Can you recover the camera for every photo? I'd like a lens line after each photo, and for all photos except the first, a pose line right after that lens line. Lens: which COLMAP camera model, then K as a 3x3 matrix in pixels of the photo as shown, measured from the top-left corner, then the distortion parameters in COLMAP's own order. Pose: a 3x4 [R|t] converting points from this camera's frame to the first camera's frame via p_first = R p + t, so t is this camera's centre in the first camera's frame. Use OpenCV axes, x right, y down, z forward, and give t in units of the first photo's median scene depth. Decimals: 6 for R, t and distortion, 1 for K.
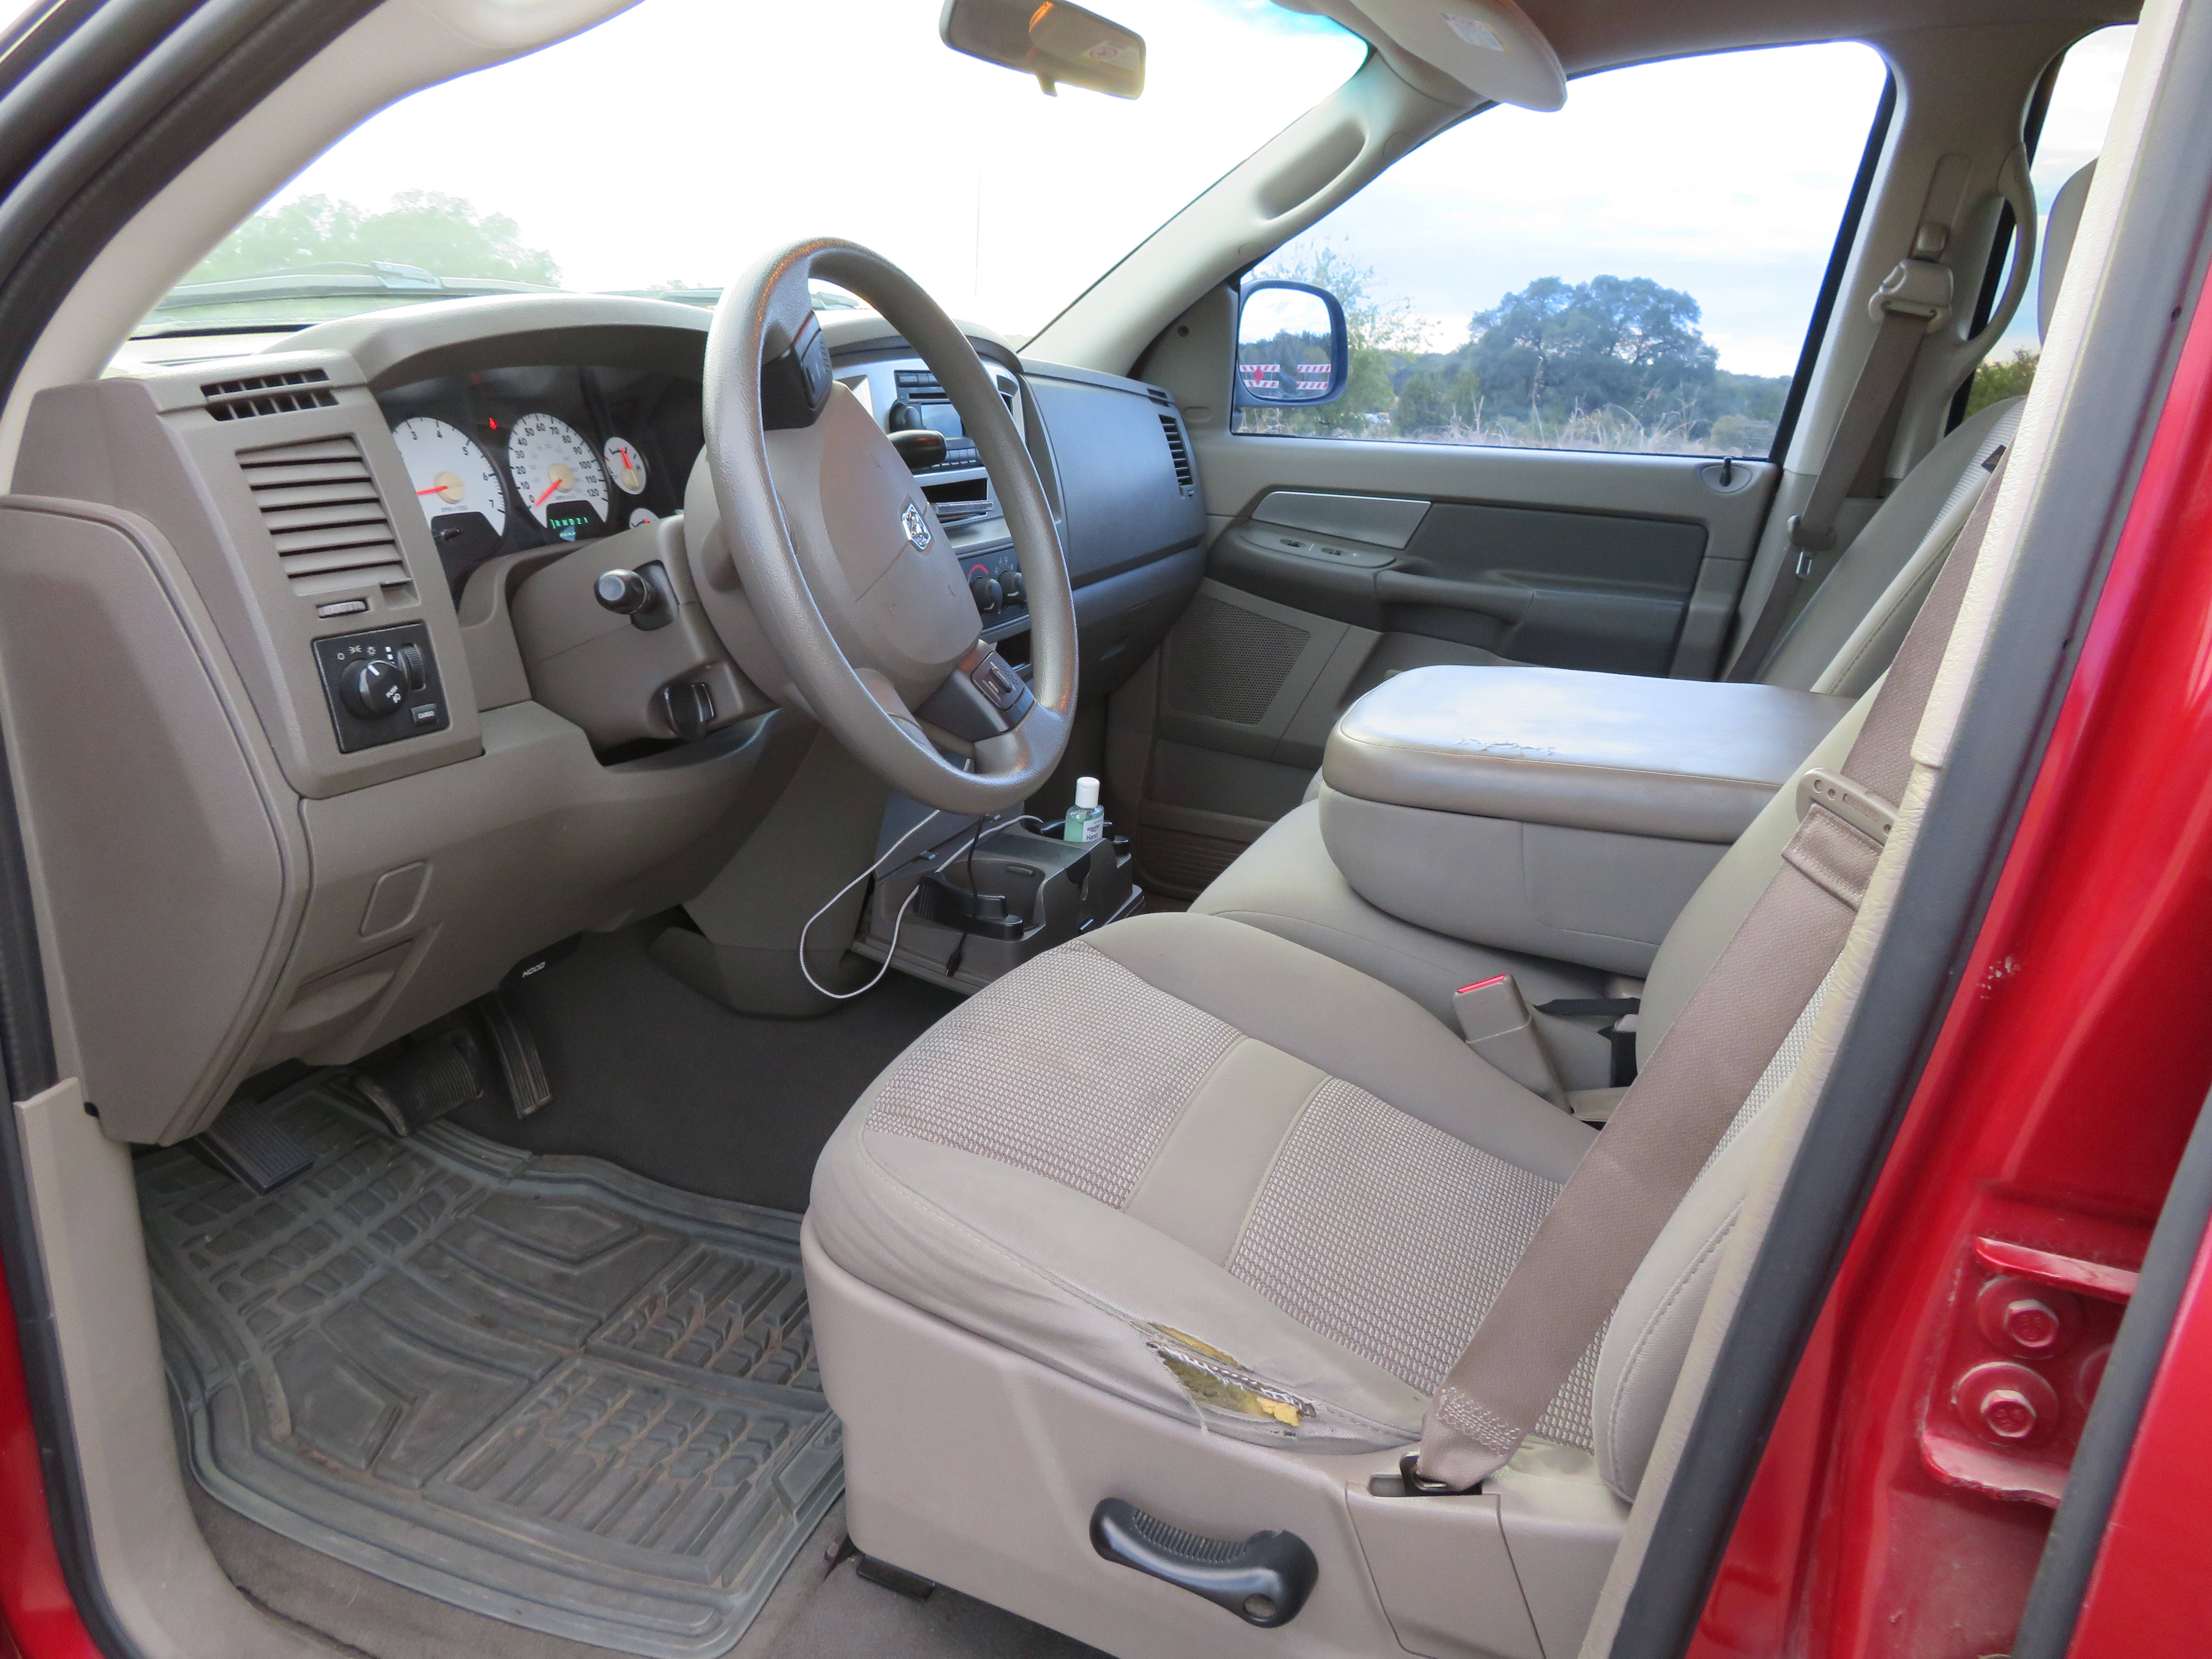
lens RADIAL K [[1593.7, 0, 1110.2], [0, 1593.7, 831.5], [0, 0, 1]] dist [0.000234, -0.007632]
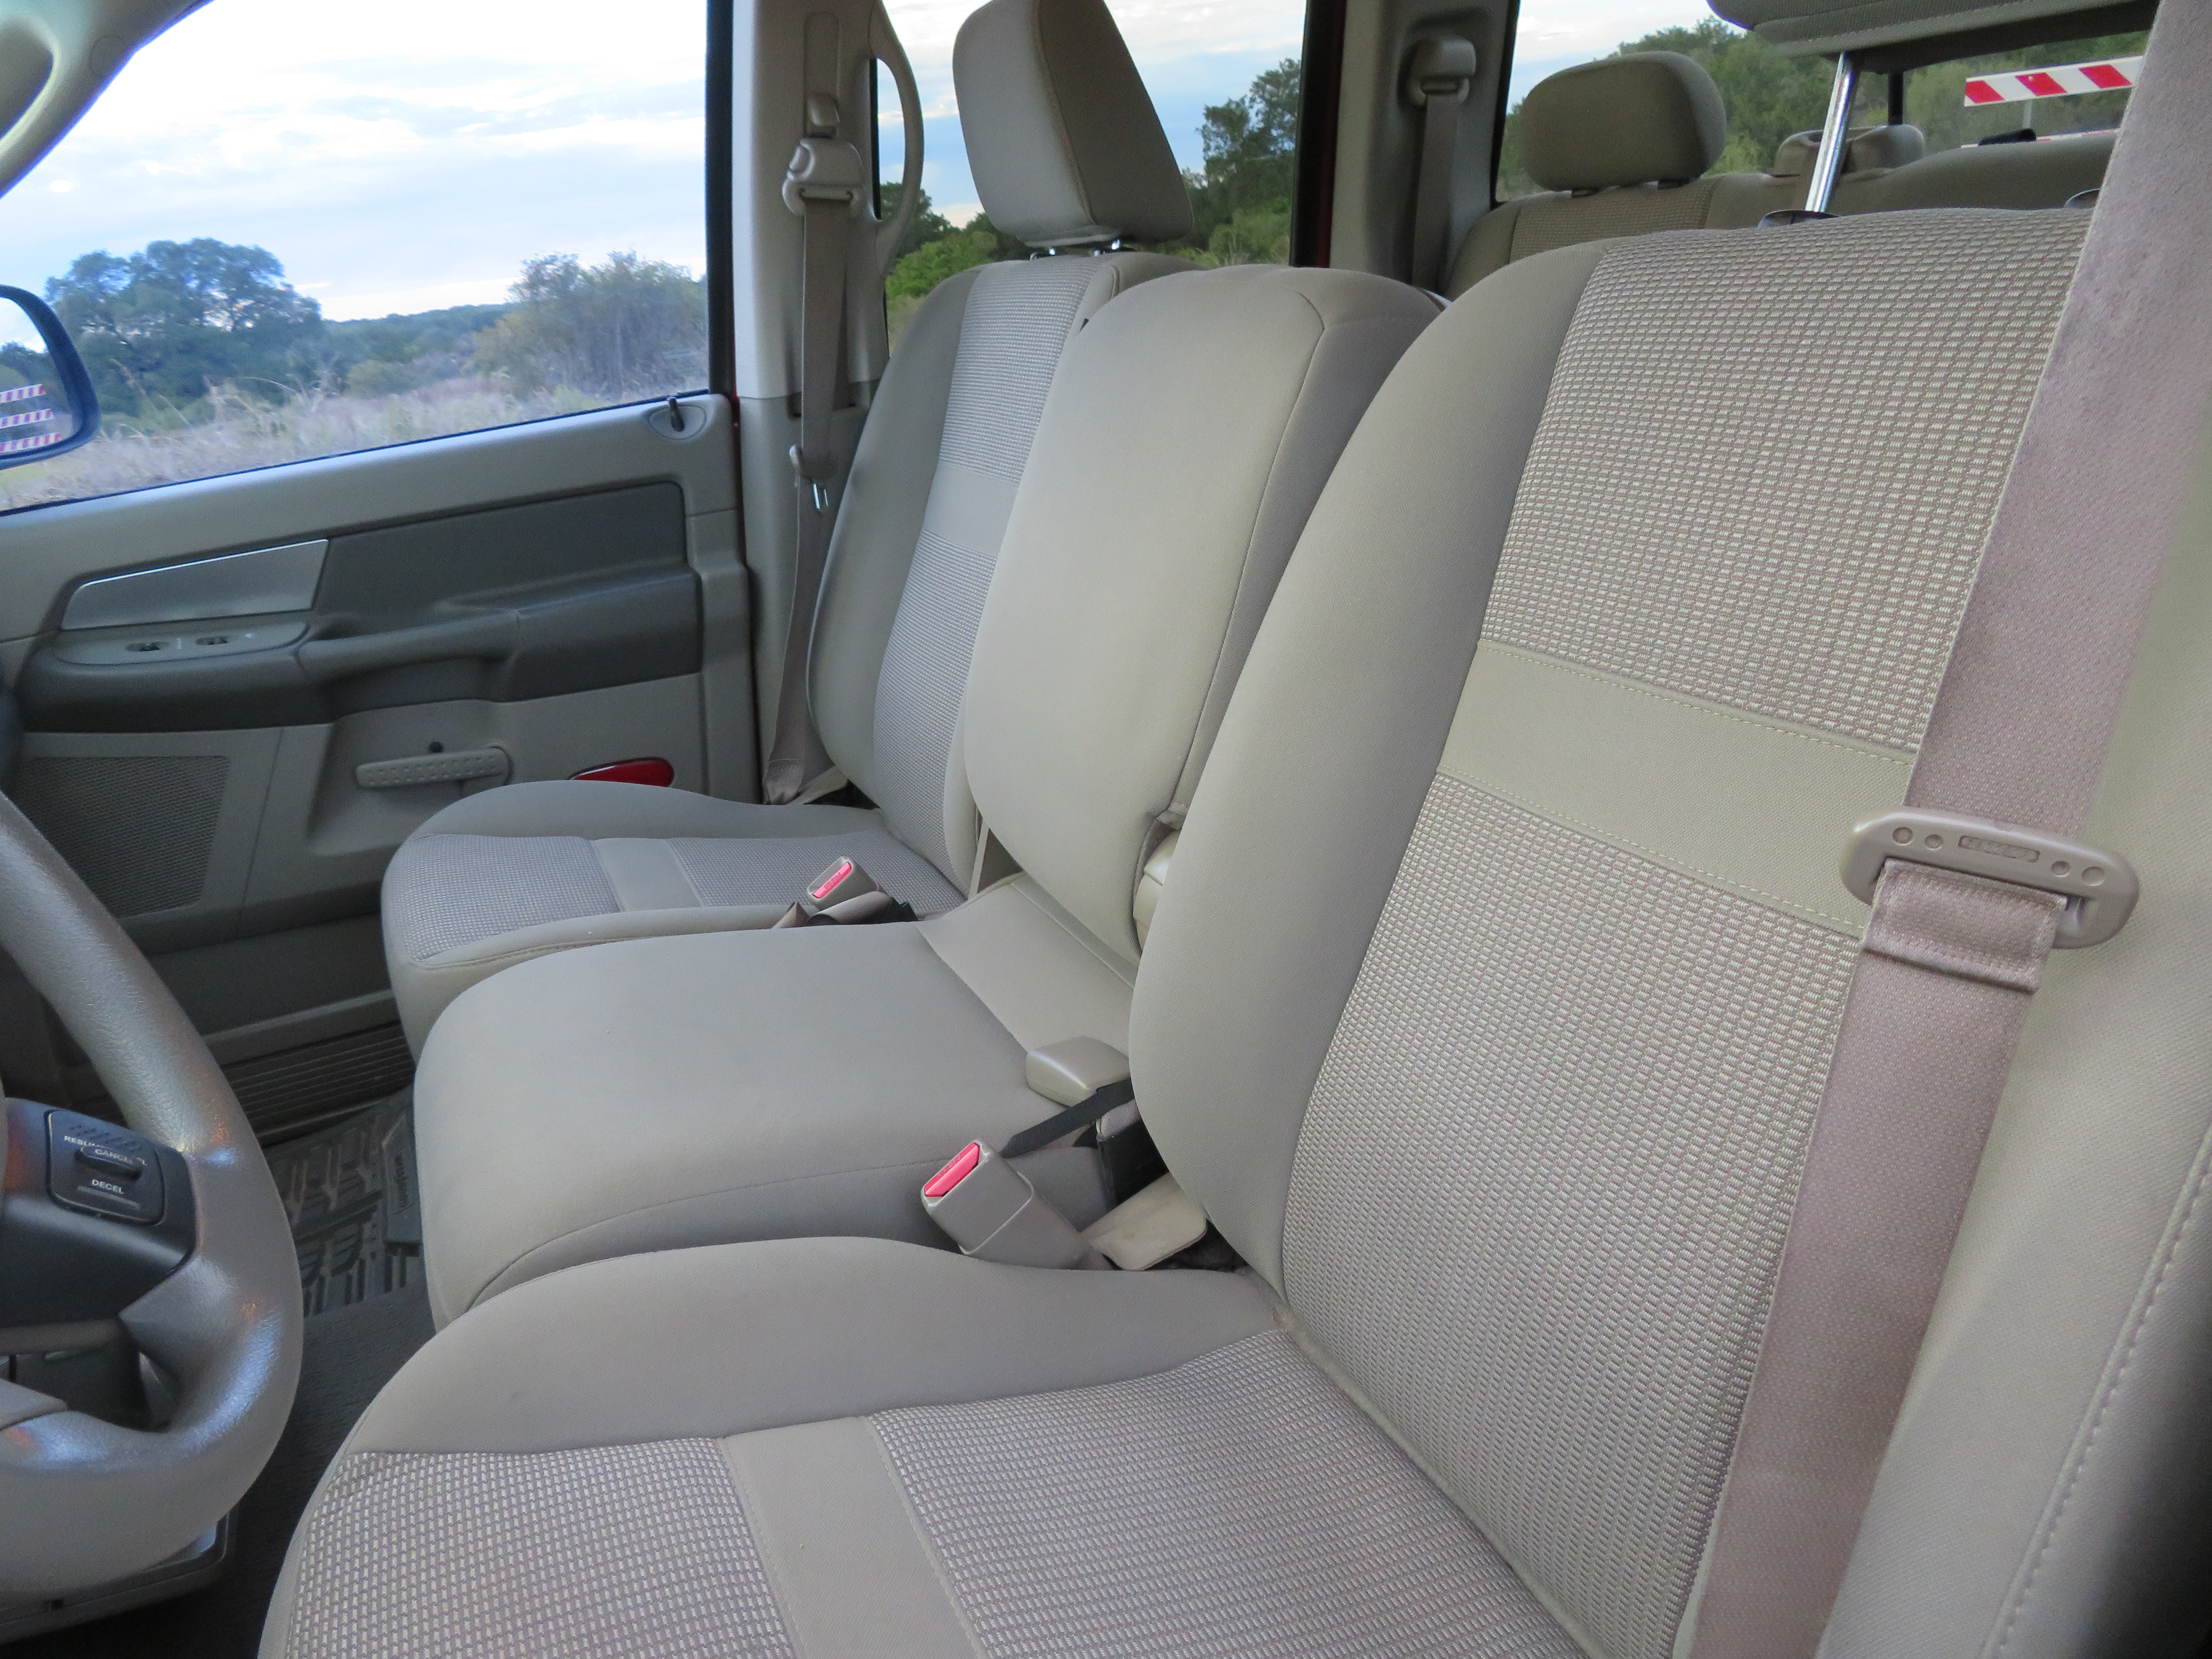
lens RADIAL K [[1583.6, 0, 1112.2], [0, 1583.6, 831.7], [0, 0, 1]] dist [-0.010082, 0.001942]
pose [[0.689932, -0.376204, 0.618437, -0.058919], [0.350918, 0.921064, 0.168811, -0.081768], [-0.633128, 0.100553, 0.767488, 0.226612]]
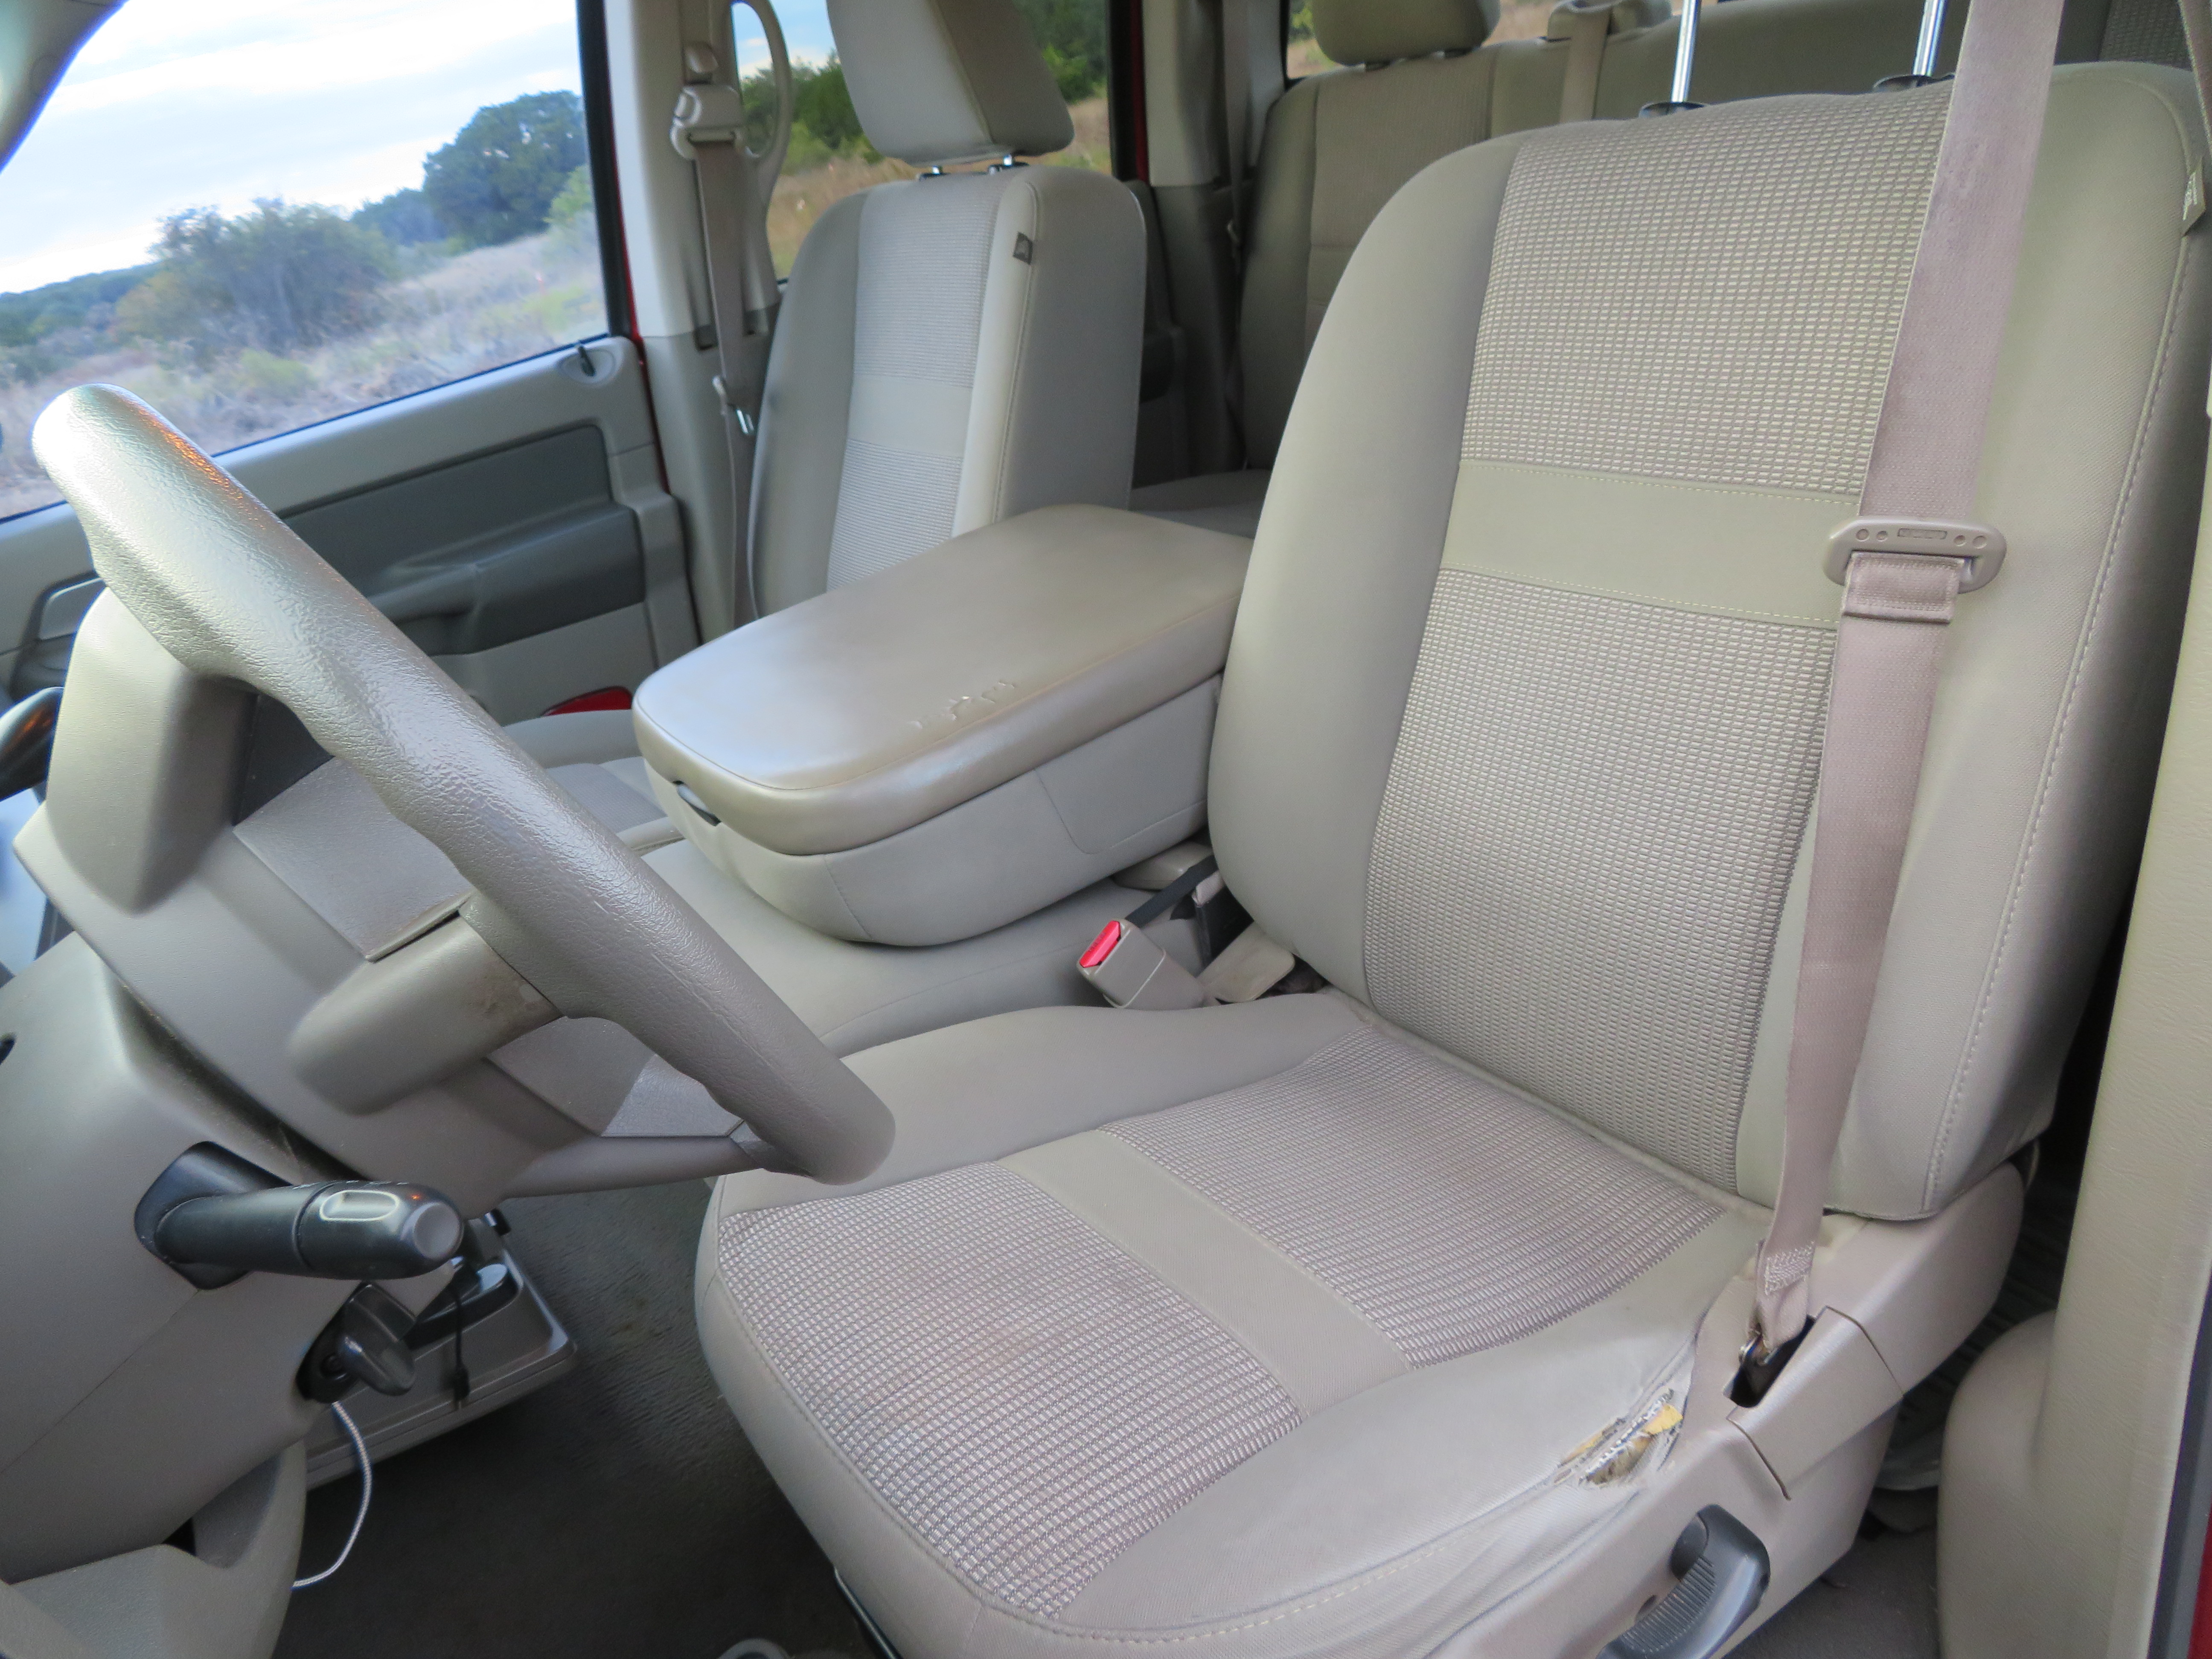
lens RADIAL K [[1576.9, 0, 1115.5], [0, 1576.9, 825.5], [0, 0, 1]] dist [0.003950, -0.027442]
pose [[0.534437, -0.510980, 0.673258, -0.187078], [0.453689, 0.845508, 0.281571, -0.119190], [-0.713123, 0.154968, 0.683697, 0.218652]]
